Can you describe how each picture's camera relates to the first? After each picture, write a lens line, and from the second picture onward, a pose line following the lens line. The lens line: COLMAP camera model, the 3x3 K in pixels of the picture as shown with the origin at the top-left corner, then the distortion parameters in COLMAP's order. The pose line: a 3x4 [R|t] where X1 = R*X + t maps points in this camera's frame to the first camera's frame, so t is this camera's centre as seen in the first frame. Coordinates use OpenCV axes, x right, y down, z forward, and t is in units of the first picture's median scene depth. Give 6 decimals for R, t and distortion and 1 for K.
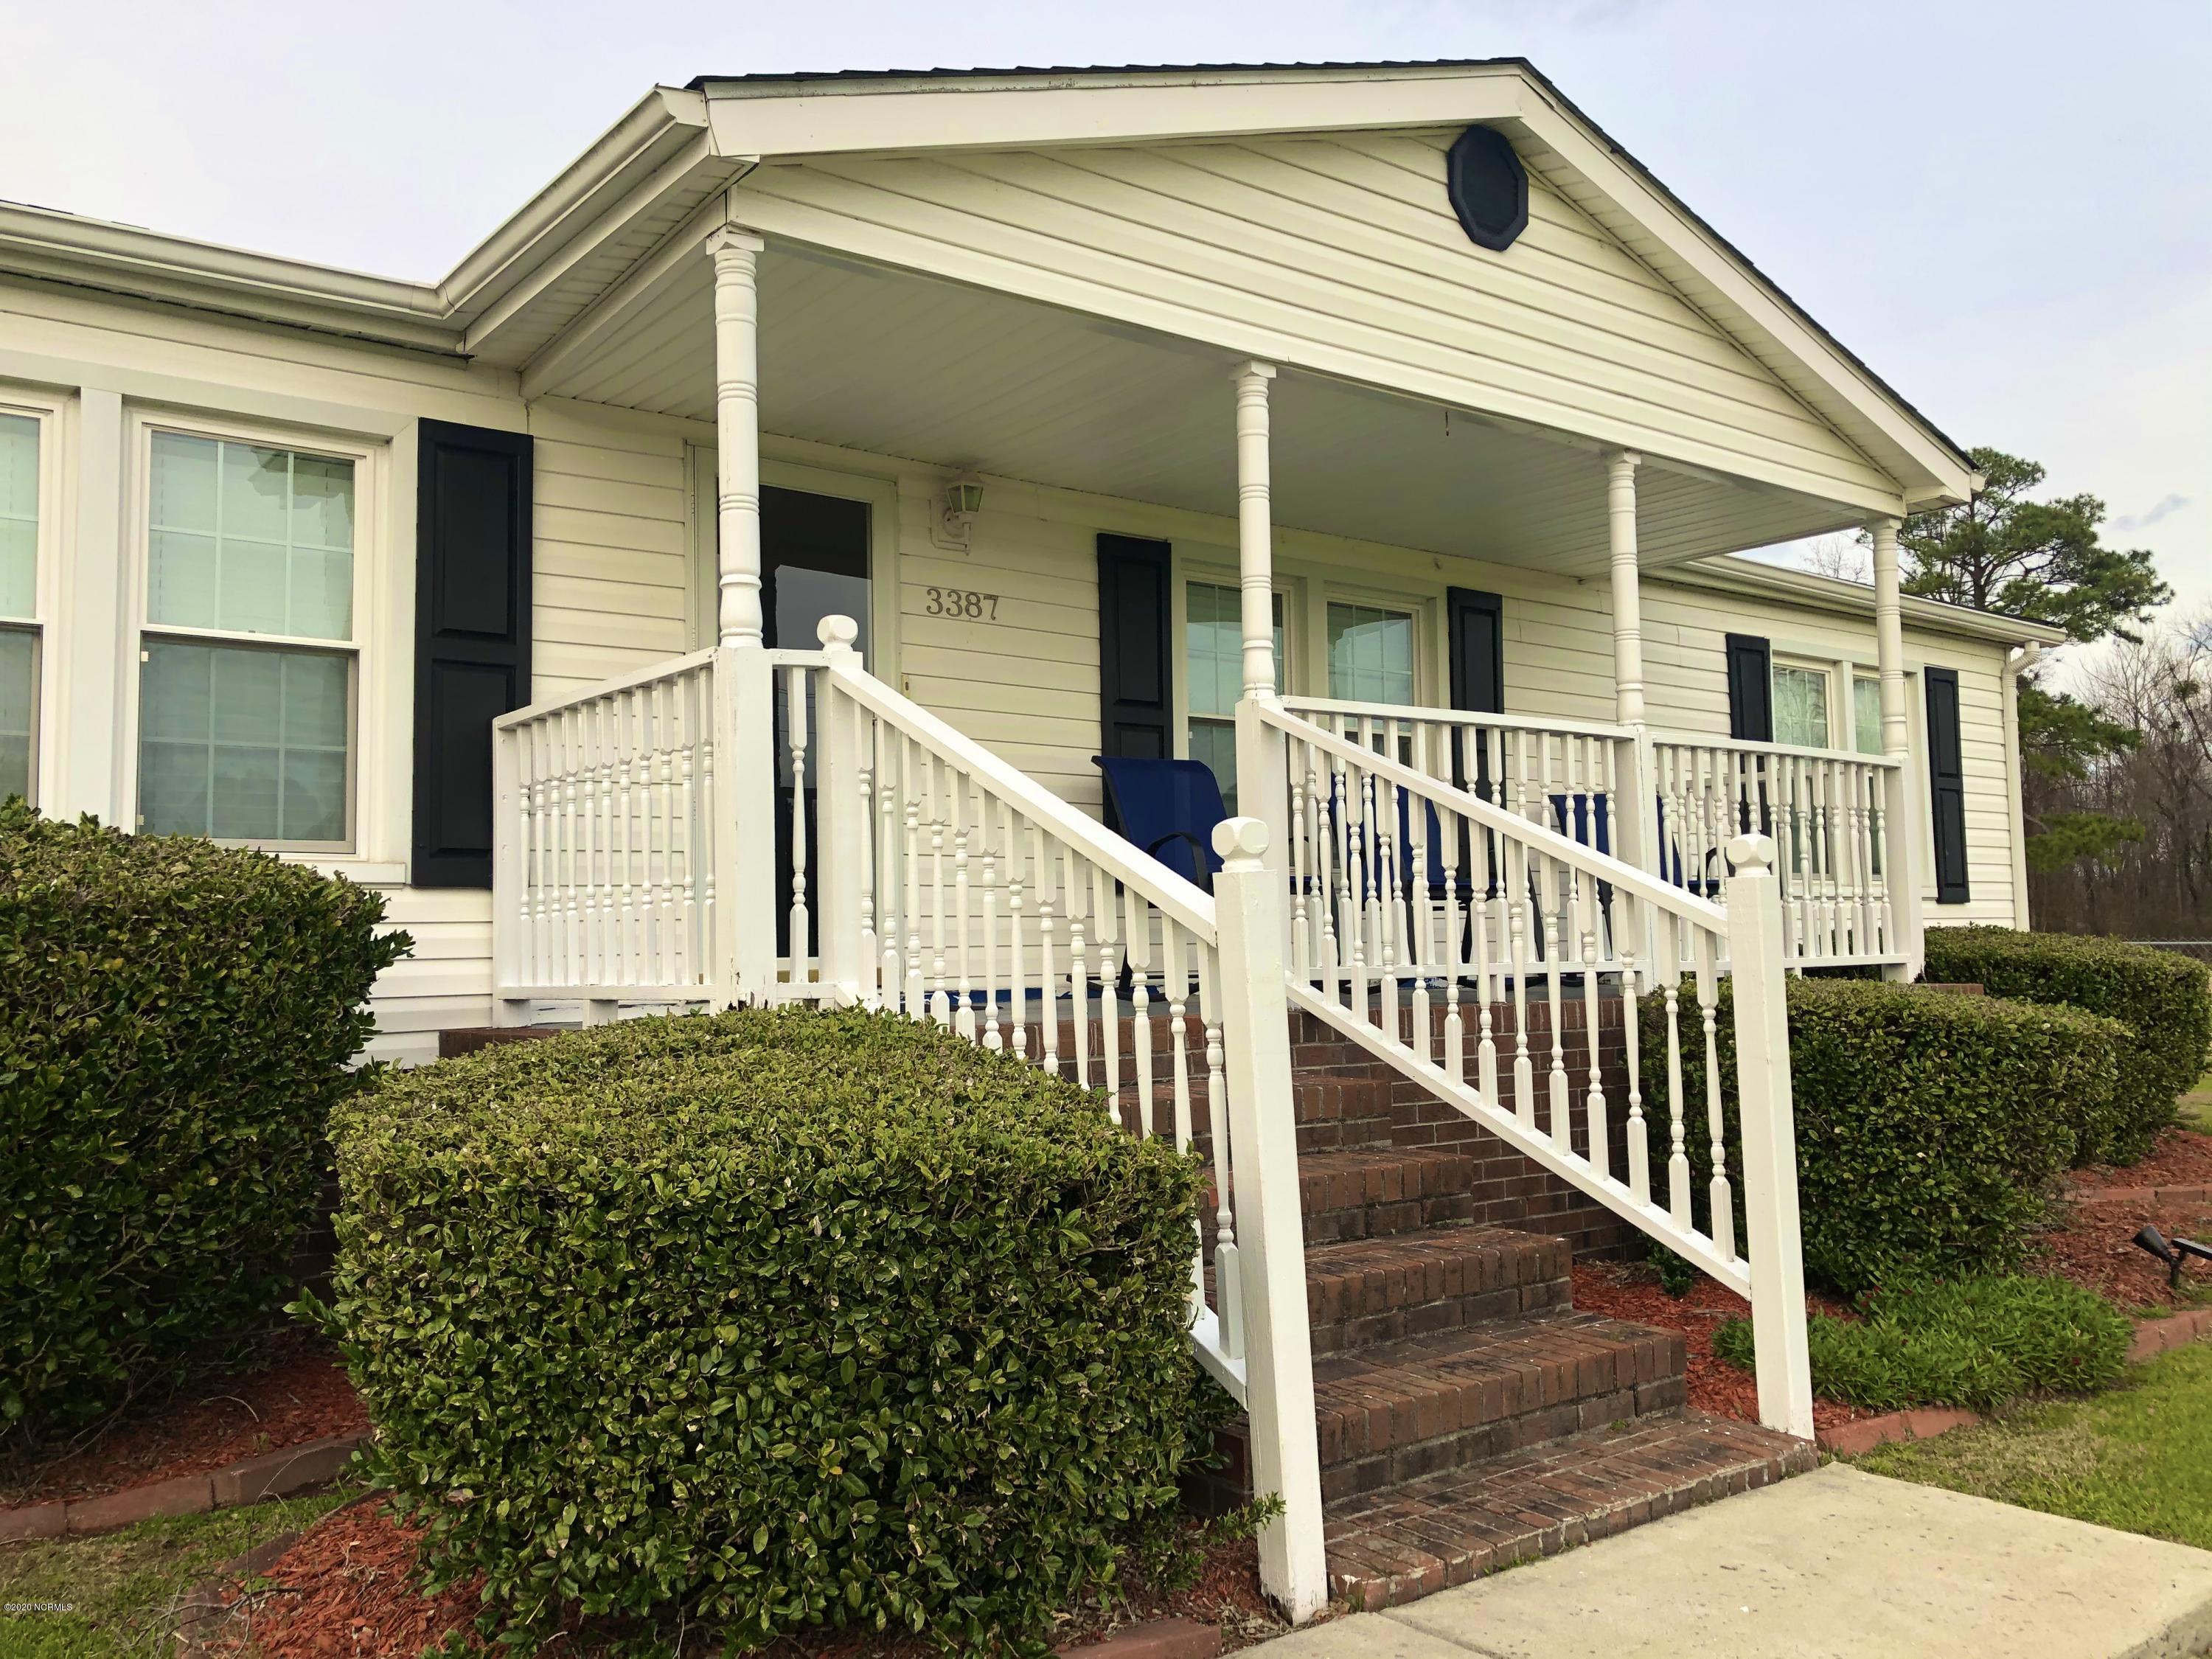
lens RADIAL K [[1816.2, 0, 1106.0], [0, 1816.2, 829.5], [0, 0, 1]] dist [0.059497, 0.003547]
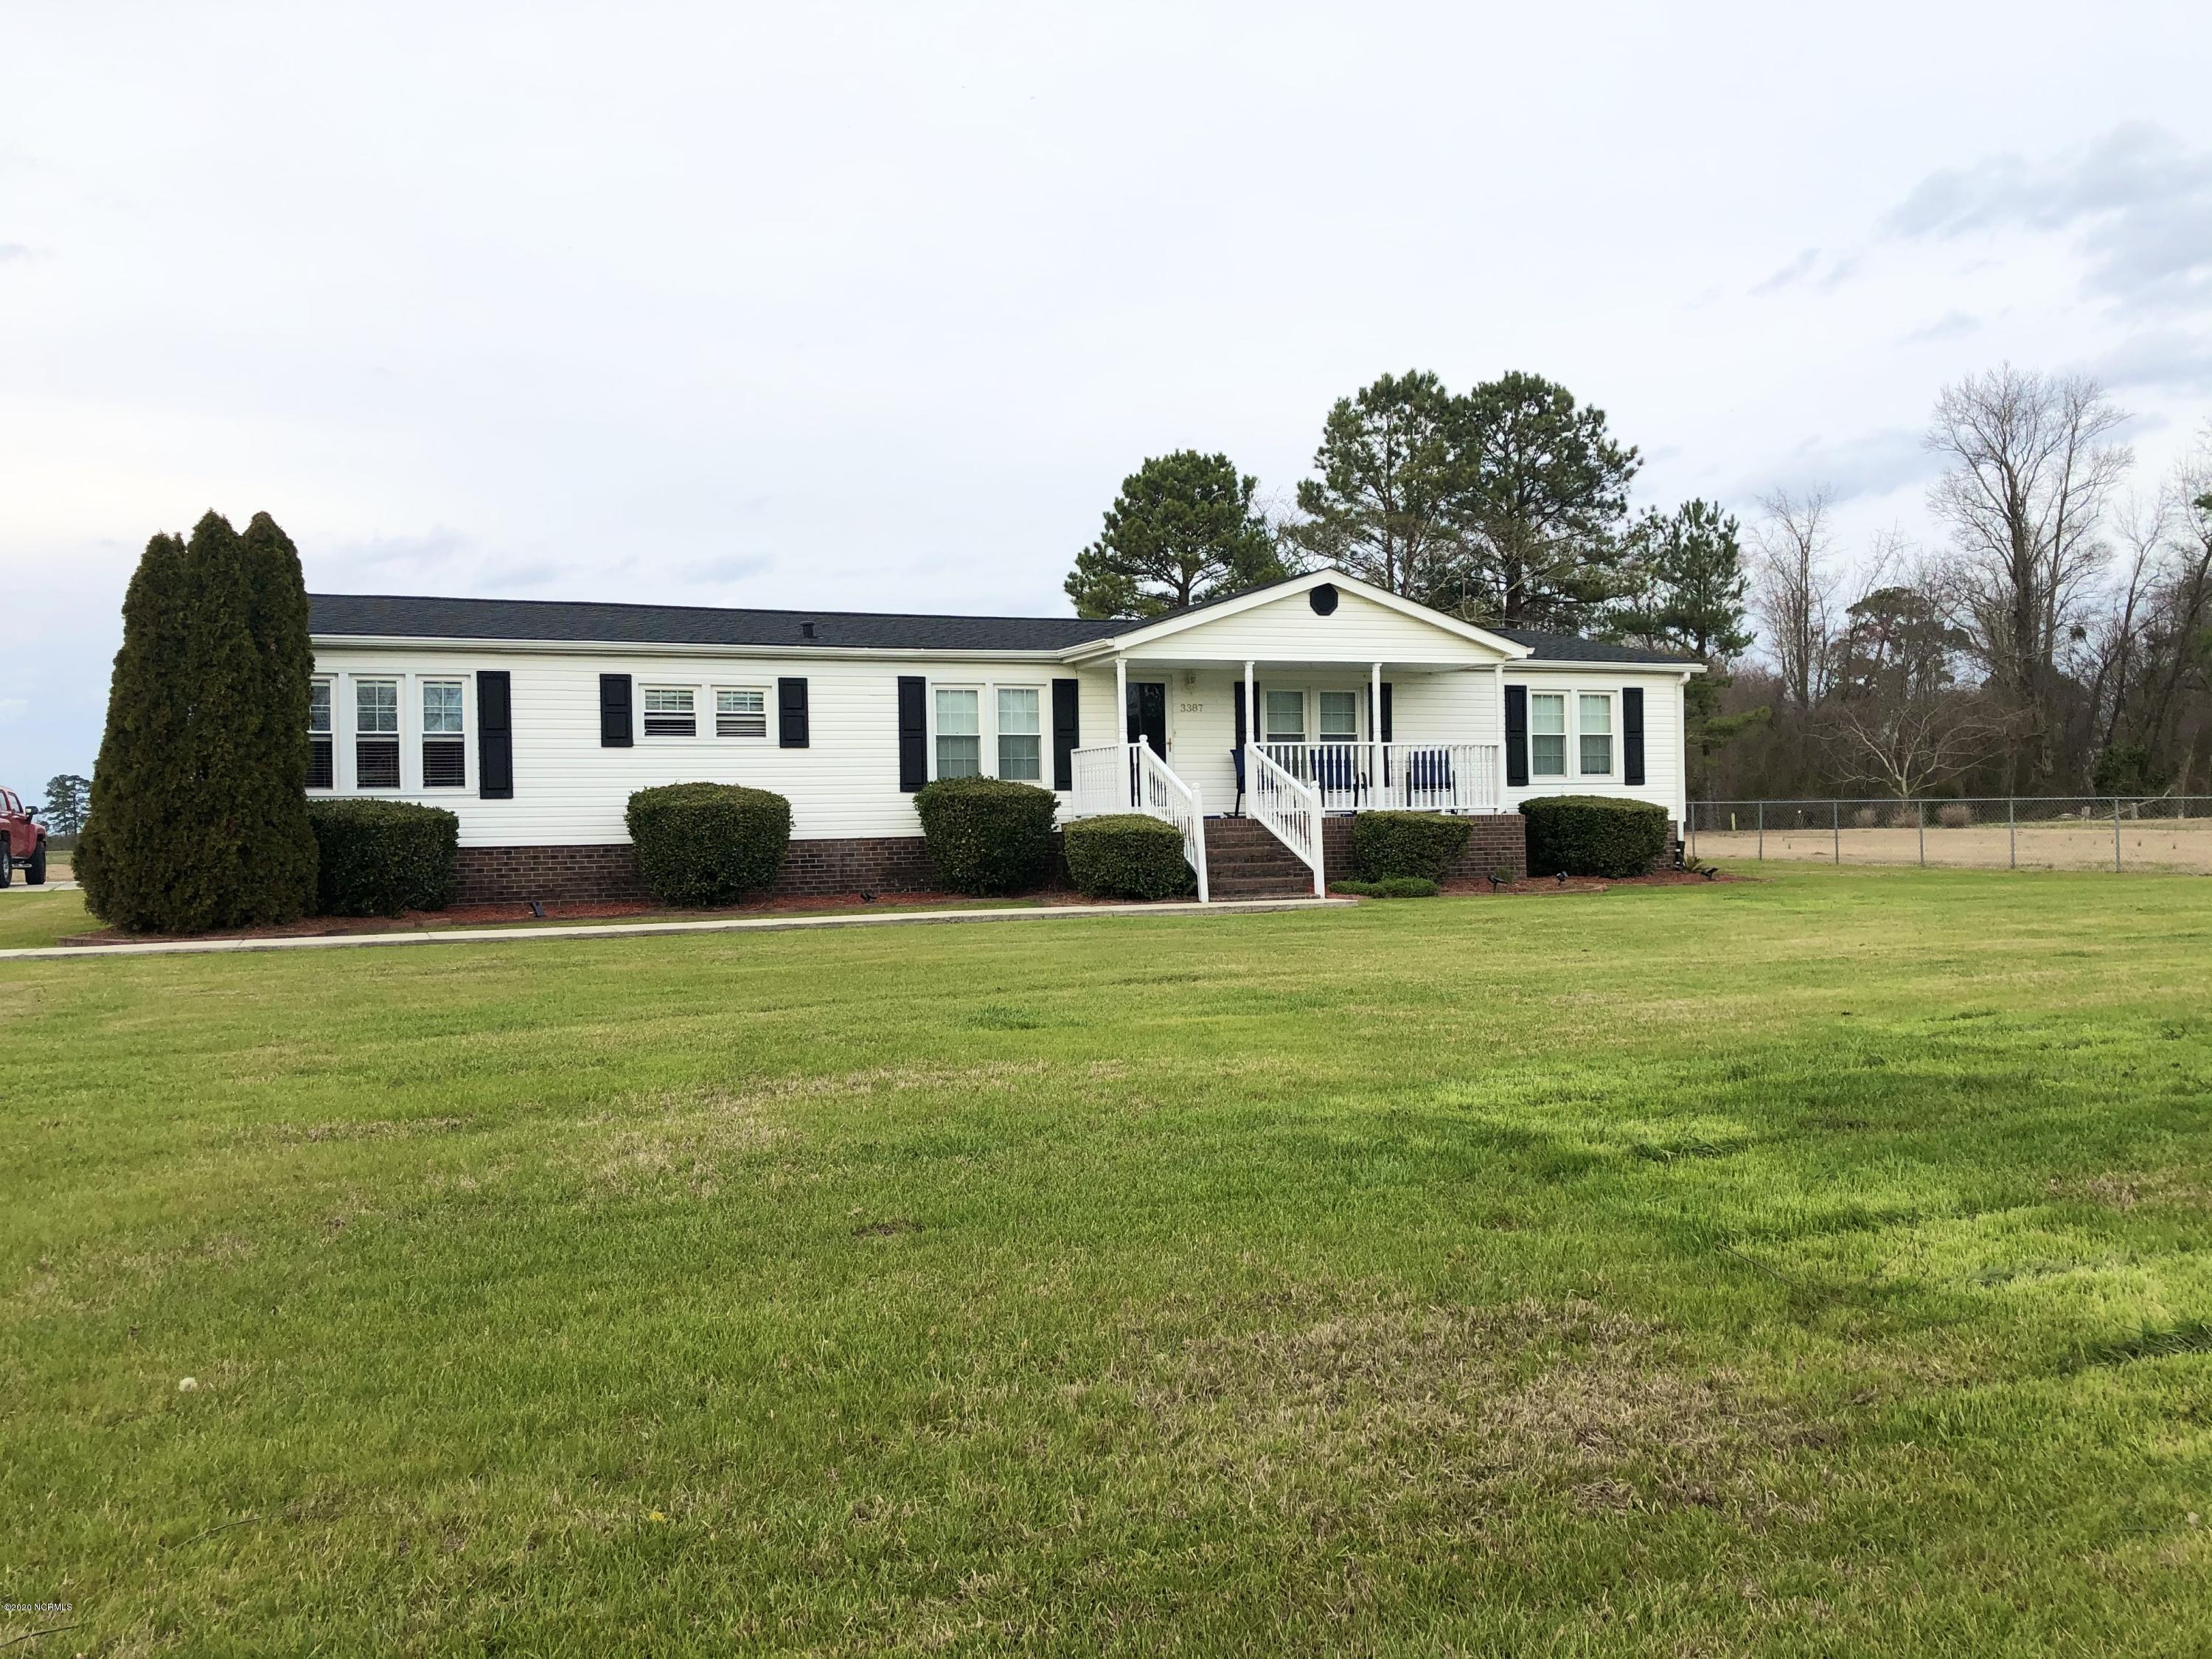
lens RADIAL K [[1816.2, 0, 1106.0], [0, 1816.2, 829.5], [0, 0, 1]] dist [0.059497, 0.003547]
pose [[0.967859, -0.002812, -0.251479, 0.581630], [0.020743, 0.997423, 0.068682, -0.120652], [0.250638, -0.071691, 0.965423, -2.218003]]
